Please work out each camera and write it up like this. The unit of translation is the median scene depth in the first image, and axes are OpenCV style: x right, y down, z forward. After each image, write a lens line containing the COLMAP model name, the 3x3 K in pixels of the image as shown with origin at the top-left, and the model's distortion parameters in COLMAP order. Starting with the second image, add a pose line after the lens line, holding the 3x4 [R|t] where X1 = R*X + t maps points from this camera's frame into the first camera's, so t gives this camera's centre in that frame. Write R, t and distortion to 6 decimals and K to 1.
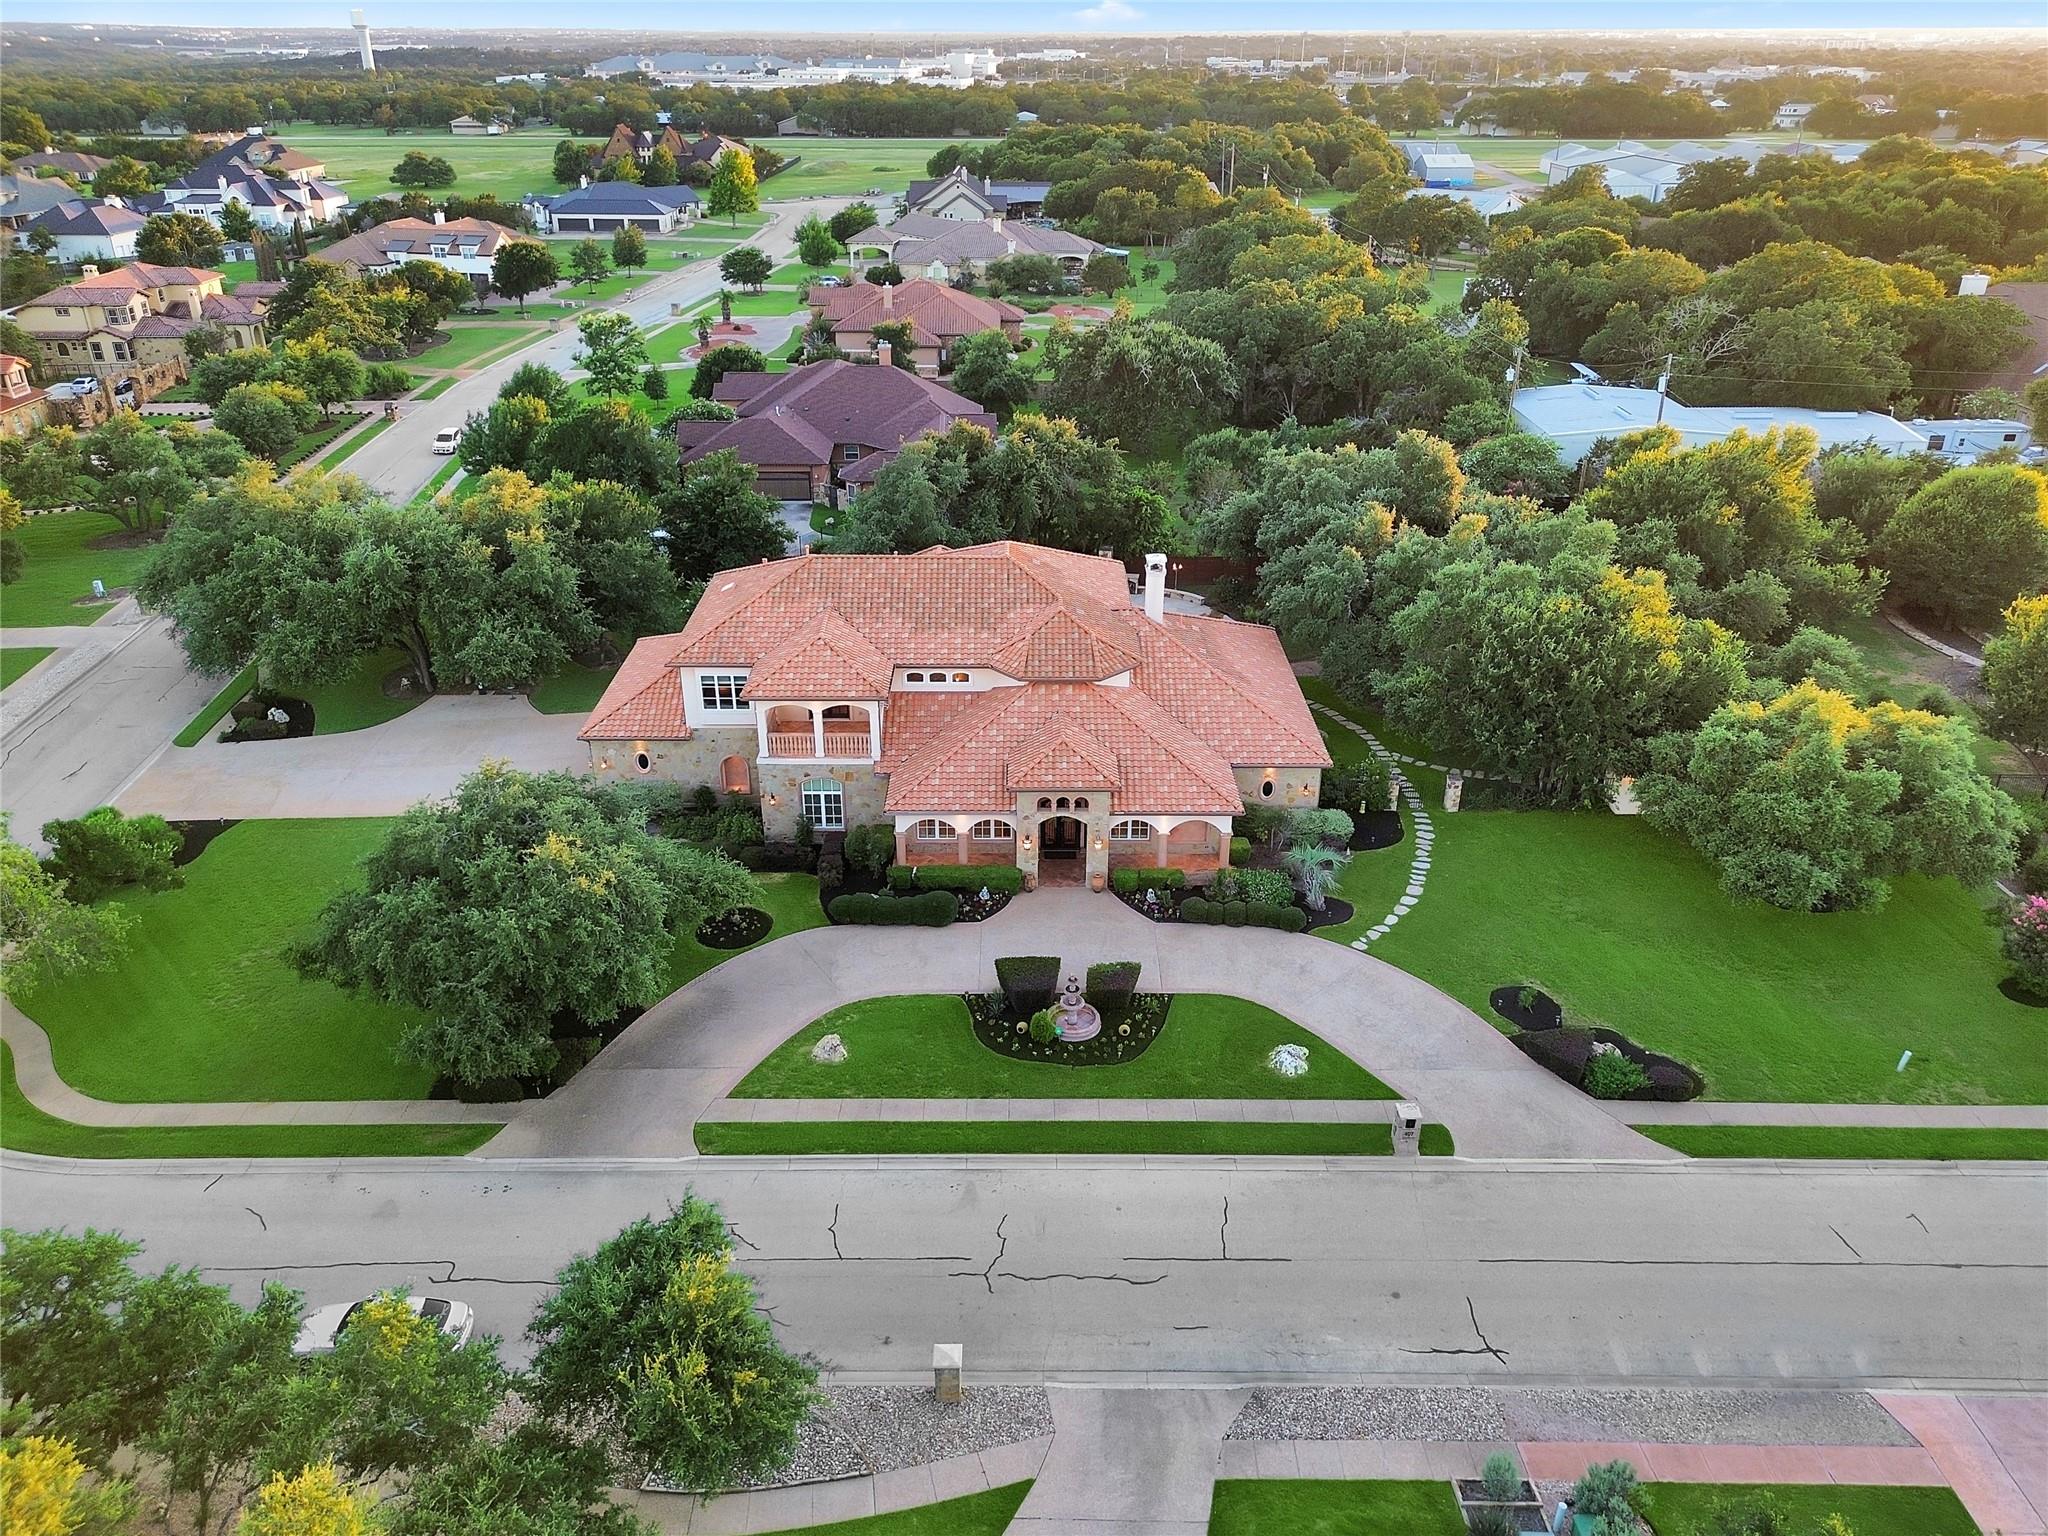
lens RADIAL K [[1705.2, 0, 1025.8], [0, 1705.2, 767.7], [0, 0, 1]] dist [0.002193, -0.001165]
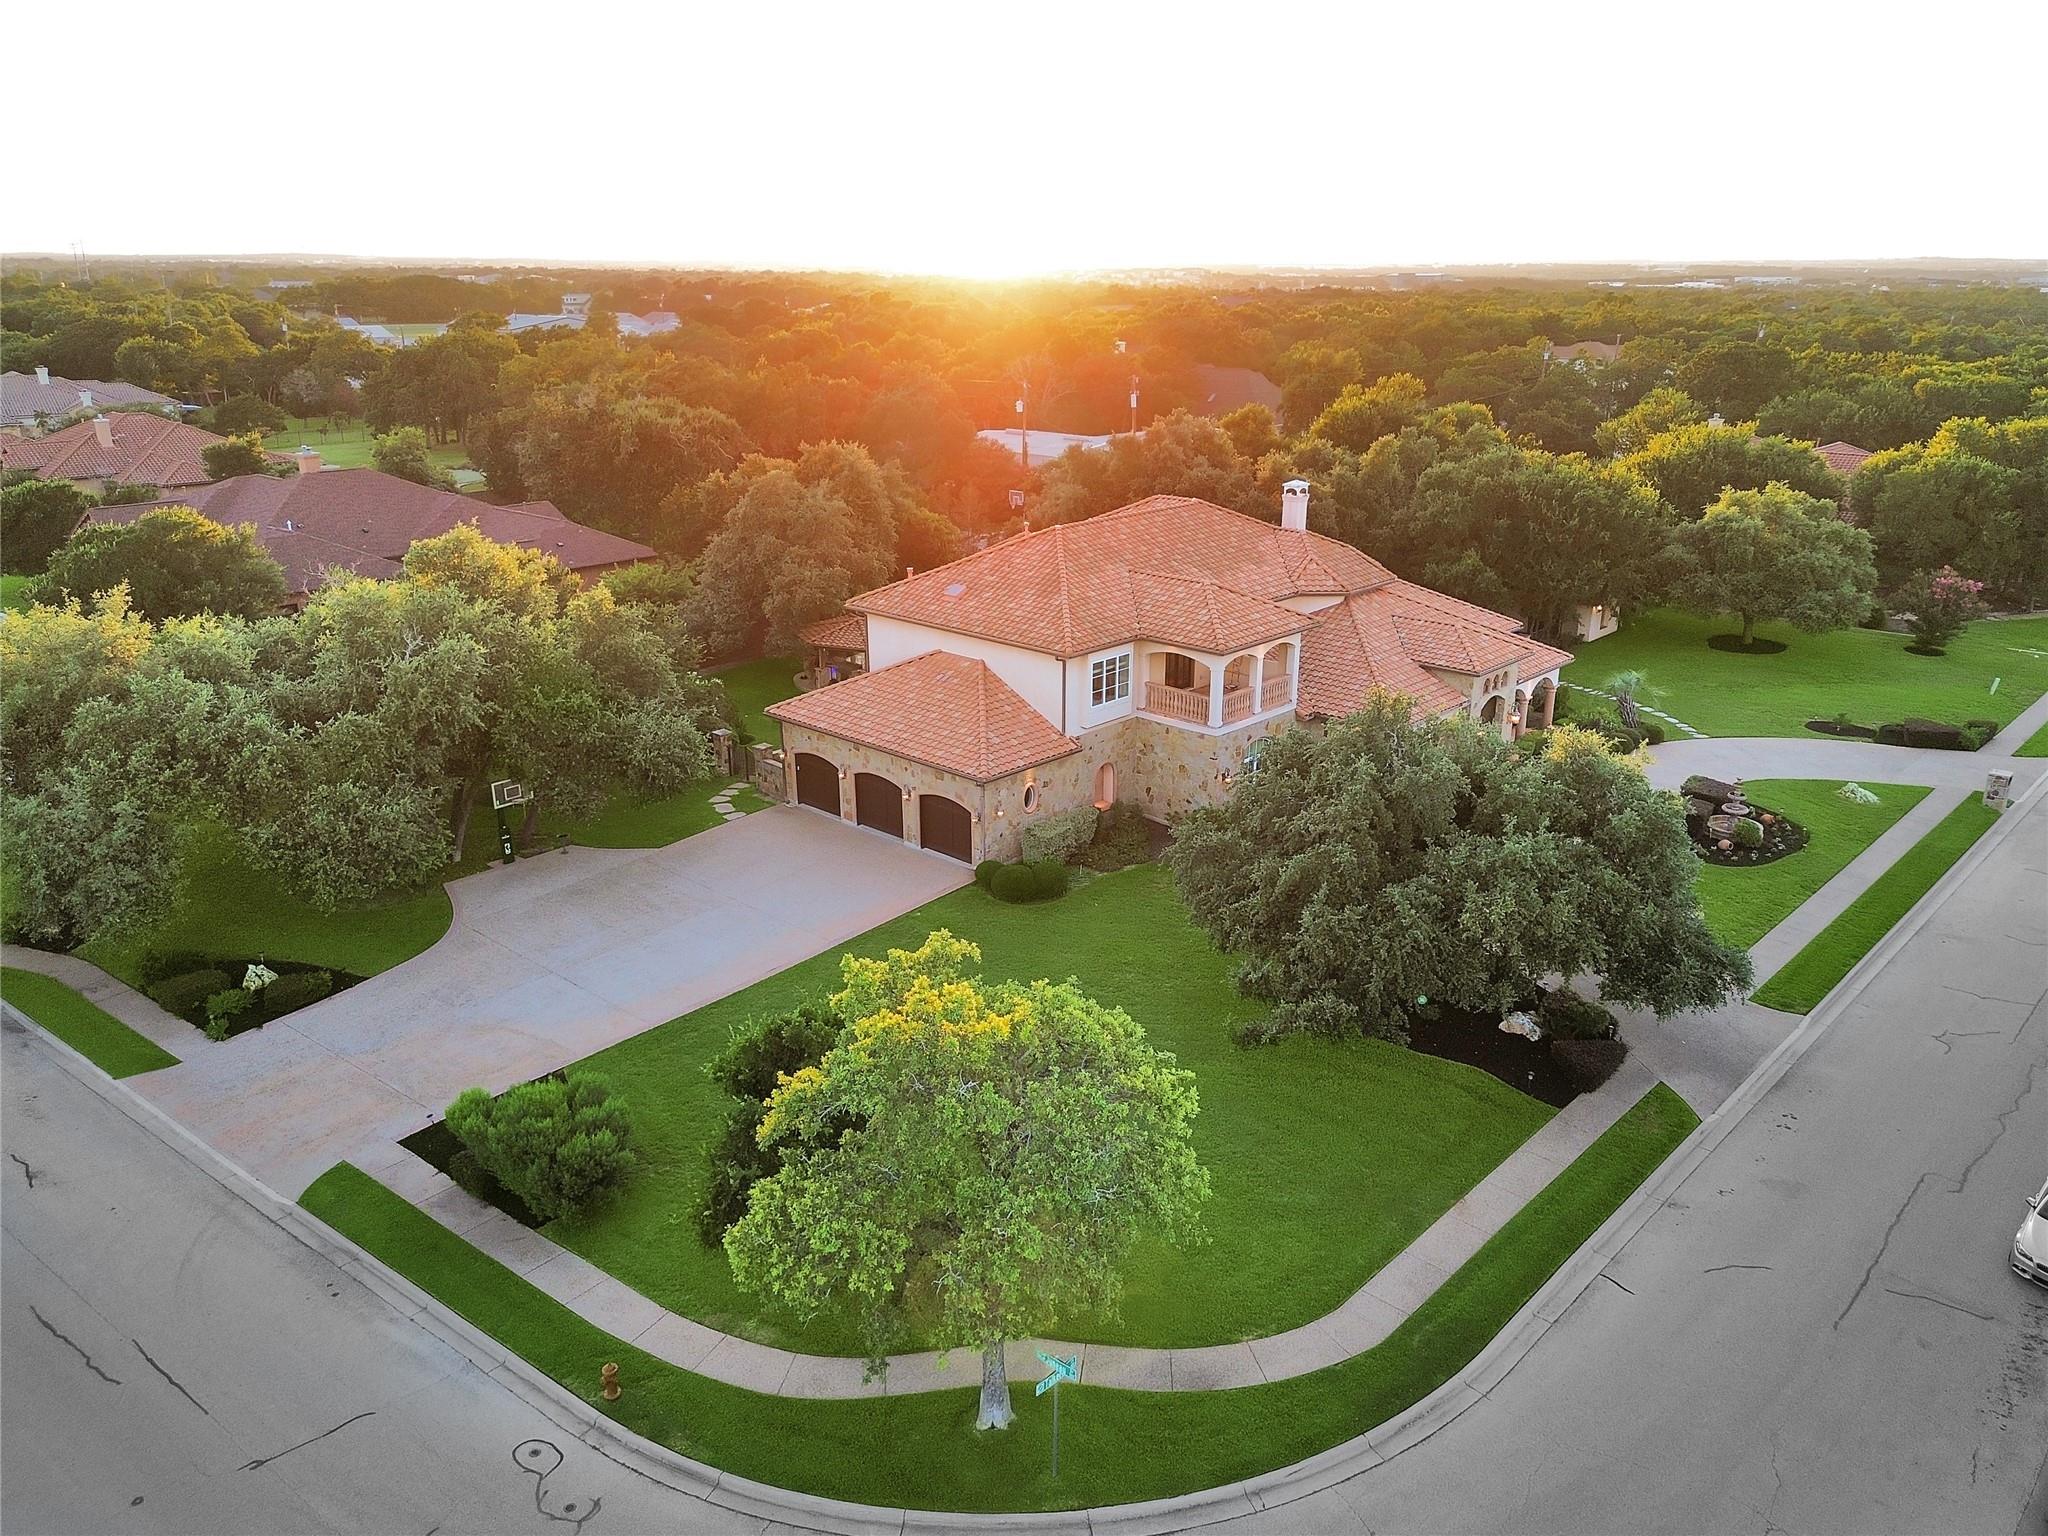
lens RADIAL K [[1705.2, 0, 1025.8], [0, 1705.2, 767.7], [0, 0, 1]] dist [0.002193, -0.001165]
pose [[0.640572, -0.221796, 0.735169, -0.814198], [0.310667, 0.950384, 0.016032, -0.030020], [-0.702249, 0.218123, 0.677694, 0.487954]]
